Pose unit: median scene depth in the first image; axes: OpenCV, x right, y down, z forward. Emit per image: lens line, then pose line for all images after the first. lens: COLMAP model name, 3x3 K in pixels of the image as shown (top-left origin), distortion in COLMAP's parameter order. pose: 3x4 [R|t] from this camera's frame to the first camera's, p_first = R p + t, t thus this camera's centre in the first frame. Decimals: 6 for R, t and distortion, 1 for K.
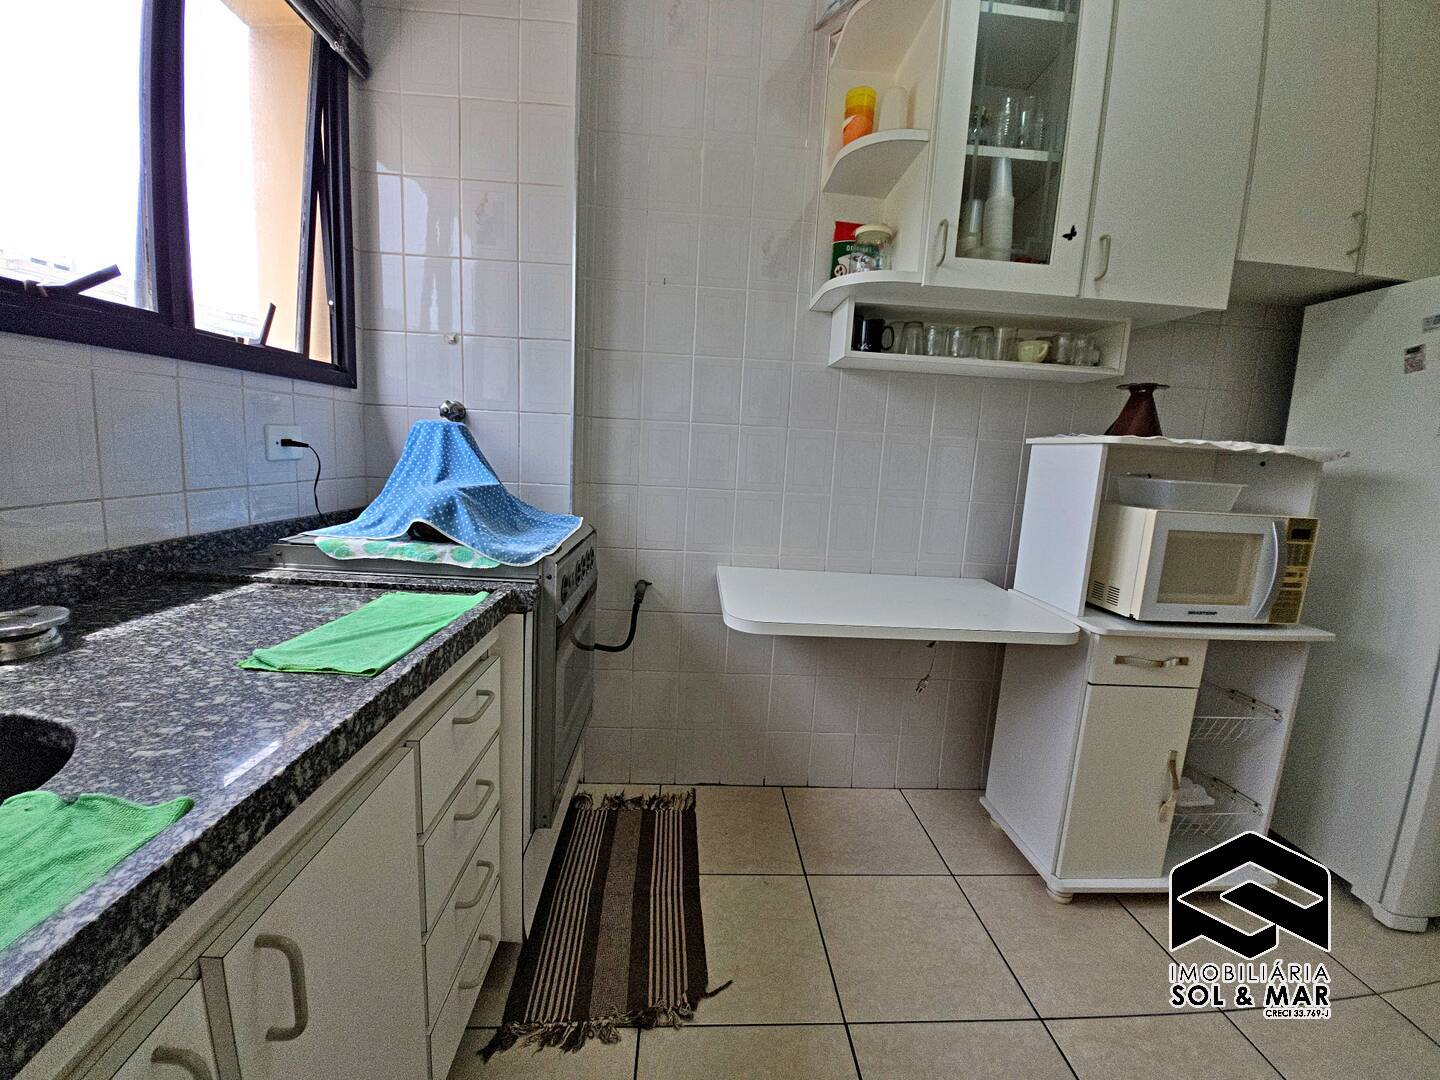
lens RADIAL K [[572.4, 0, 723.1], [0, 572.4, 532.9], [0, 0, 1]] dist [-0.001235, -0.009447]
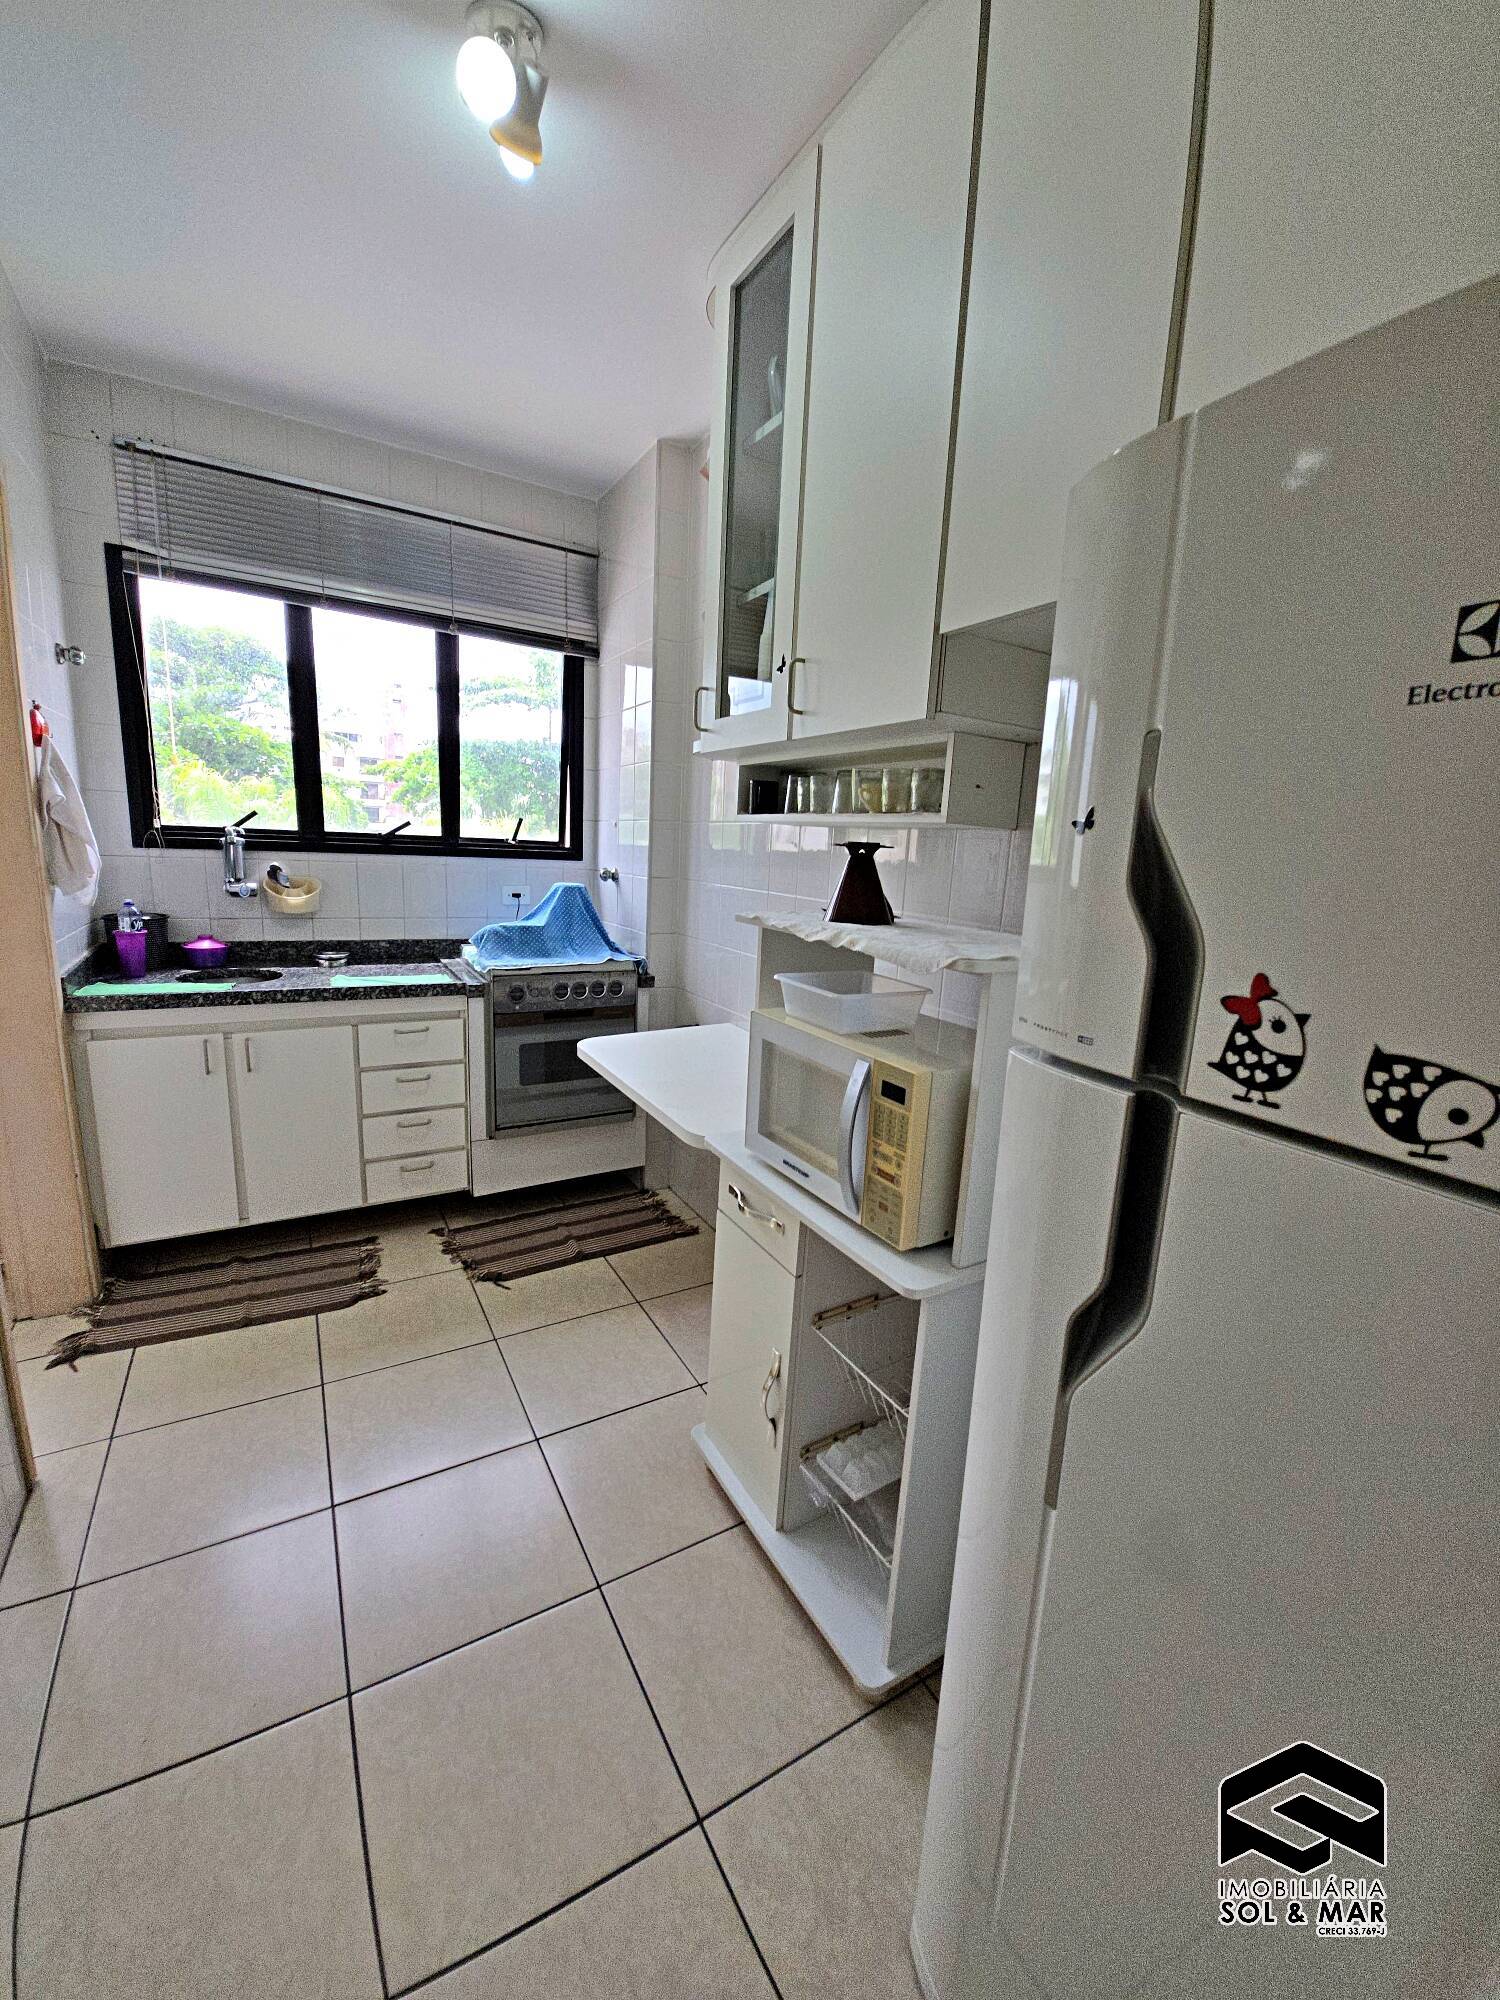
lens RADIAL K [[794.9, 0, 756.1], [0, 794.9, 1004.3], [0, 0, 1]] dist [-0.001235, -0.009447]
pose [[0.459728, 0.146001, -0.875976, 1.564976], [-0.156081, 0.984322, 0.082146, -0.125668], [0.874236, 0.098959, 0.475309, 0.445051]]
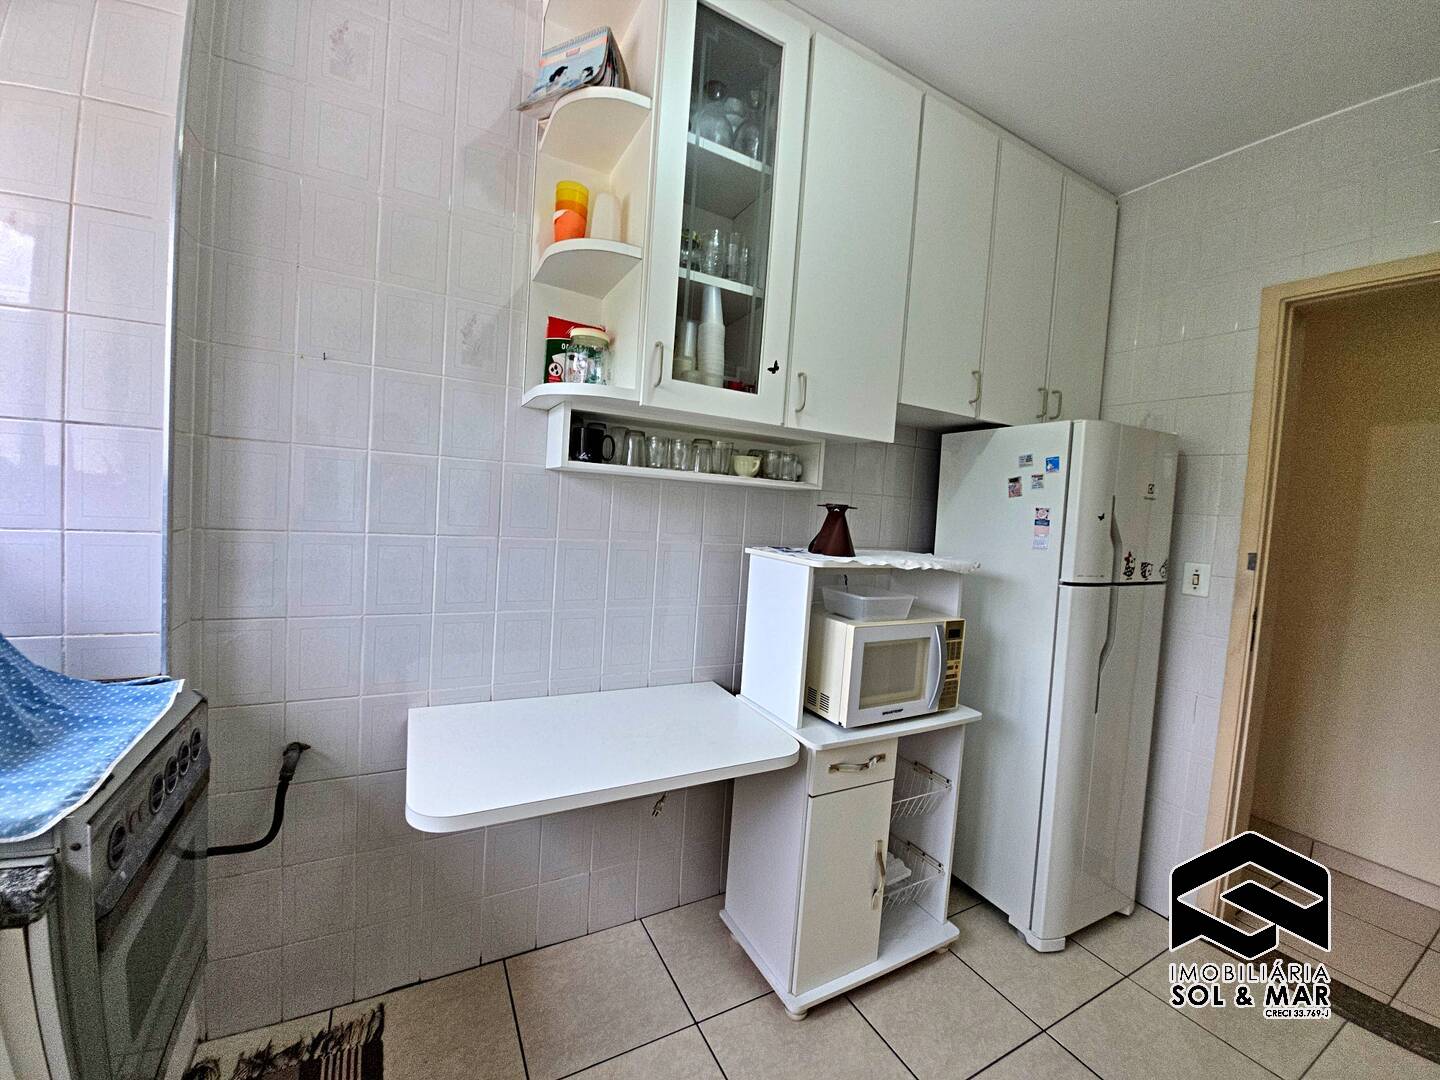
lens RADIAL K [[572.4, 0, 723.1], [0, 572.4, 532.9], [0, 0, 1]] dist [-0.001235, -0.009447]
pose [[0.903843, -0.013847, 0.427641, 0.060402], [0.043155, 0.997330, -0.058919, -0.150494], [-0.425683, 0.071708, 0.902027, 0.095161]]
